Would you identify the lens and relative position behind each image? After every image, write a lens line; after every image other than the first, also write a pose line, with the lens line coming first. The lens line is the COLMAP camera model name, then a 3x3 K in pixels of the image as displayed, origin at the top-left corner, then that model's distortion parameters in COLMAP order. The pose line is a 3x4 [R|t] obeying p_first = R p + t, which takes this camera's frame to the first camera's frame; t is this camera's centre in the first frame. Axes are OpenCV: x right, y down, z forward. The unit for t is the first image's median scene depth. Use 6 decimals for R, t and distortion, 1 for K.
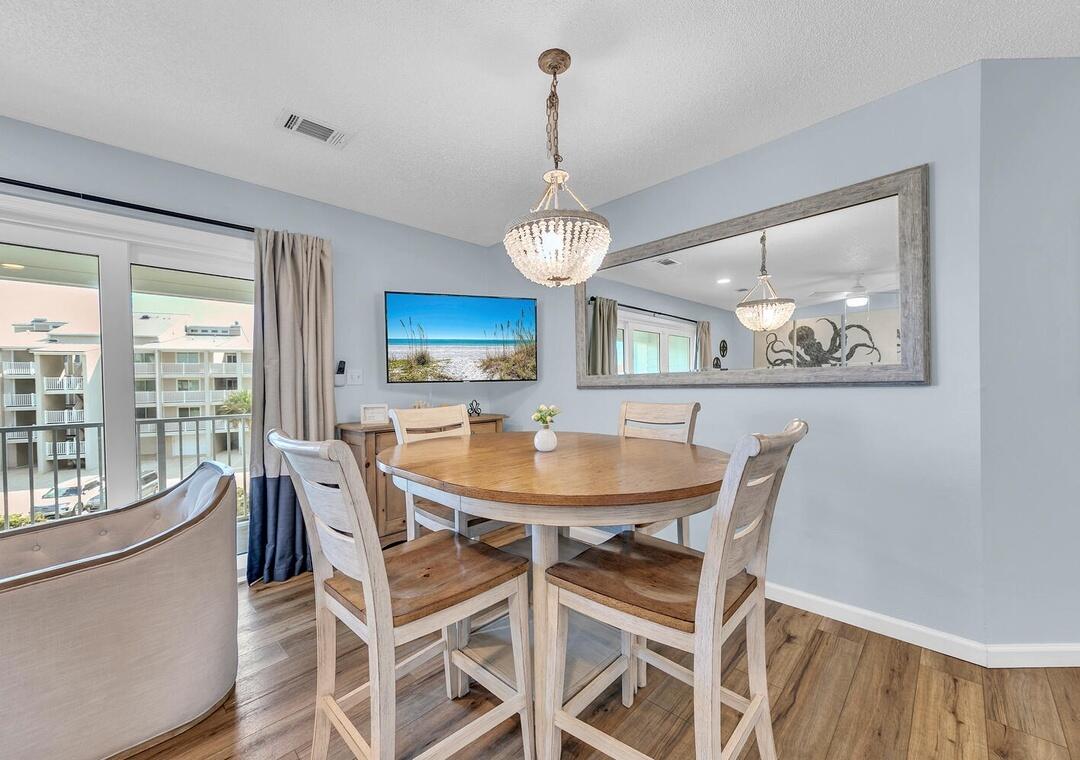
lens RADIAL K [[432.4, 0, 541.0], [0, 432.4, 384.4], [0, 0, 1]] dist [0.000036, -0.000083]
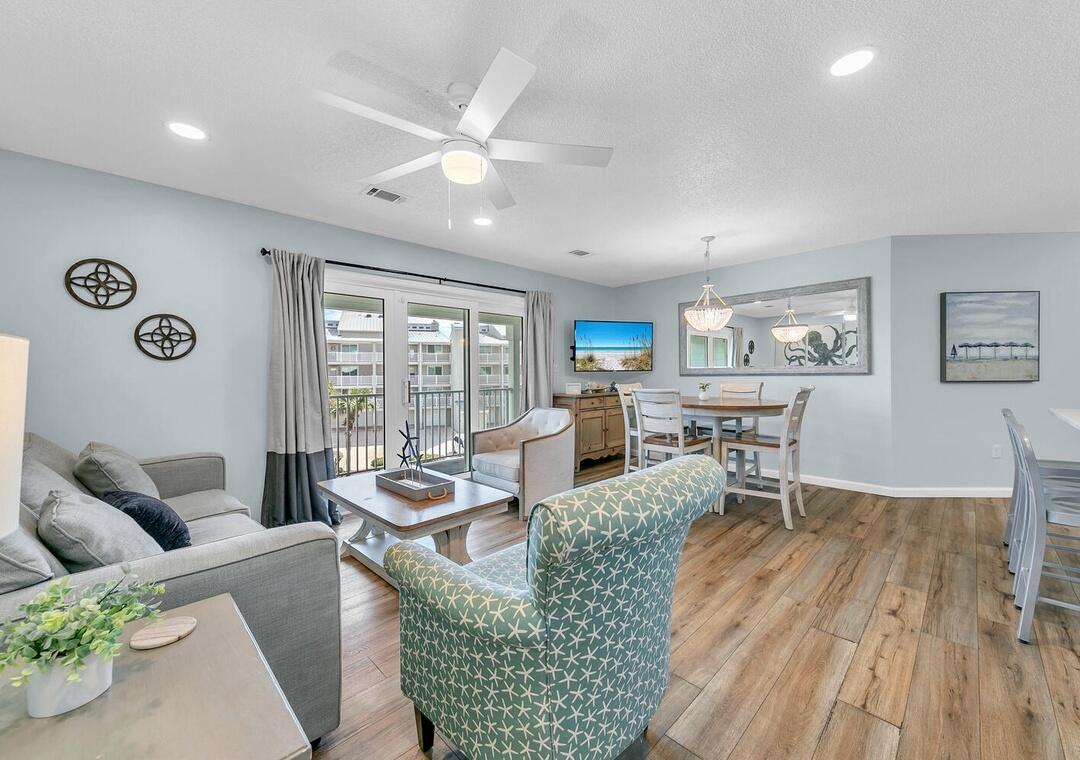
lens RADIAL K [[430.9, 0, 539.5], [0, 430.9, 372.0], [0, 0, 1]] dist [0.000597, 0.000095]
pose [[0.999780, 0.006532, -0.019911, -0.432390], [-0.006614, 0.999970, -0.004076, 0.004083], [0.019884, 0.004207, 0.999793, -0.710866]]
